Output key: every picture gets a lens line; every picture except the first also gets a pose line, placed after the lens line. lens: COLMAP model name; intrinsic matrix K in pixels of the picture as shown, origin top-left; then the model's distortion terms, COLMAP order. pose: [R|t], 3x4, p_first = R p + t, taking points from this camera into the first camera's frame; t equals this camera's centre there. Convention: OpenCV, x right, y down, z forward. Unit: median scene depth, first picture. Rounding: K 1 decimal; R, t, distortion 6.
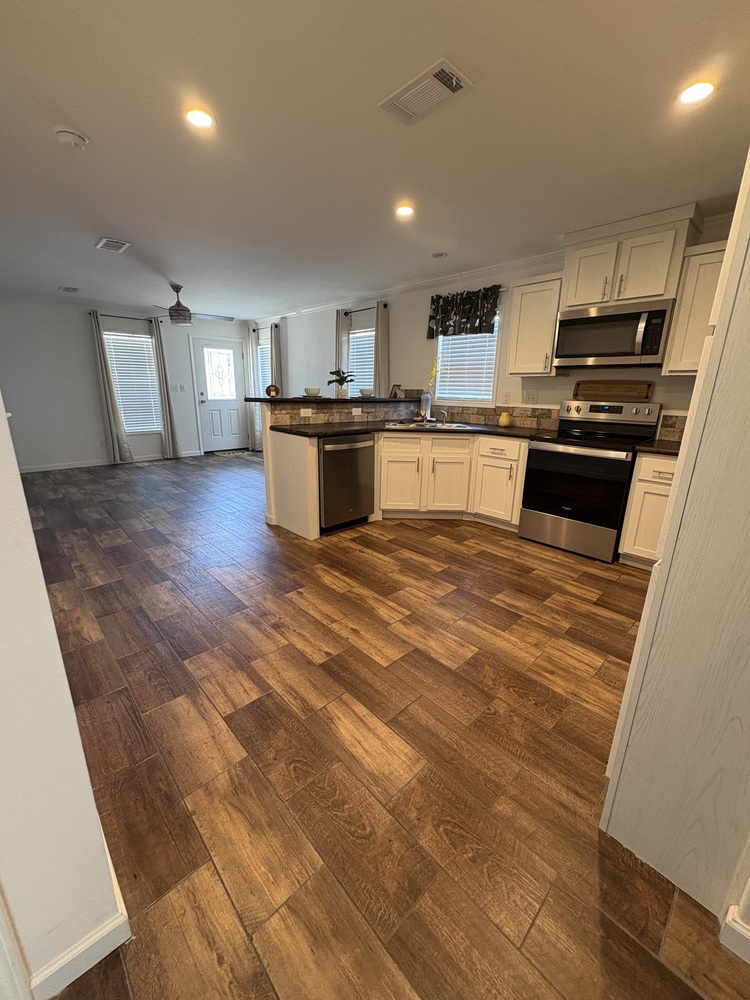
lens RADIAL K [[399.5, 0, 374.6], [0, 399.5, 497.8], [0, 0, 1]] dist [0.000850, 0.000376]
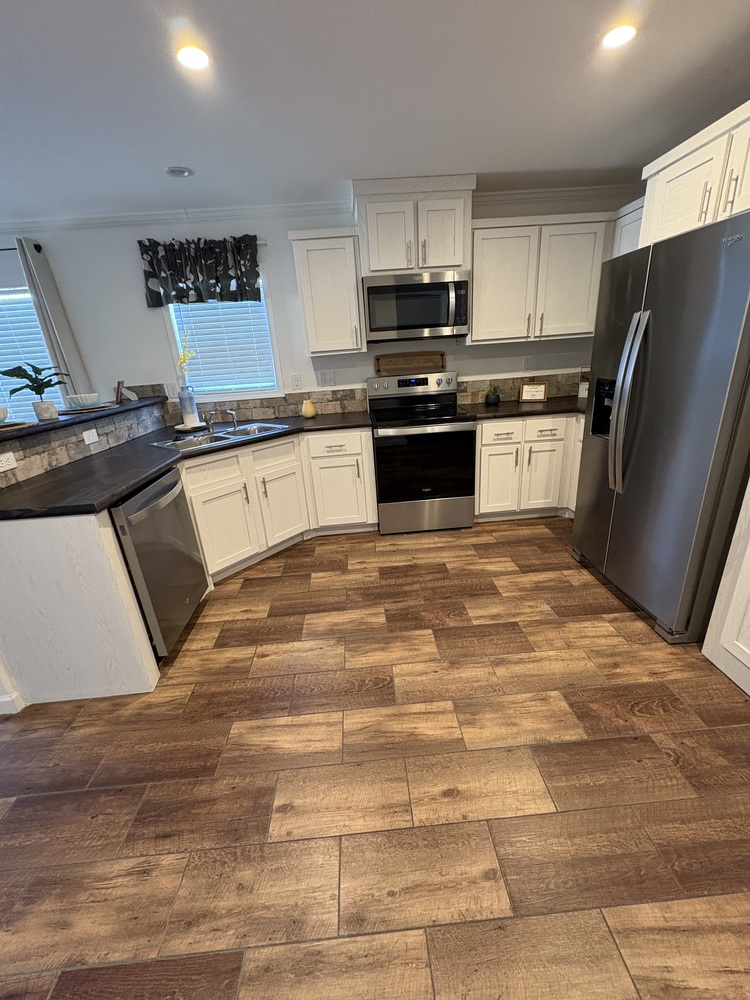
lens RADIAL K [[399.5, 0, 374.6], [0, 399.5, 497.8], [0, 0, 1]] dist [0.000850, 0.000376]
pose [[0.643101, -0.318223, 0.696531, -0.258438], [0.277373, 0.944604, 0.175464, -0.148984], [-0.713783, 0.080358, 0.695742, 0.394571]]
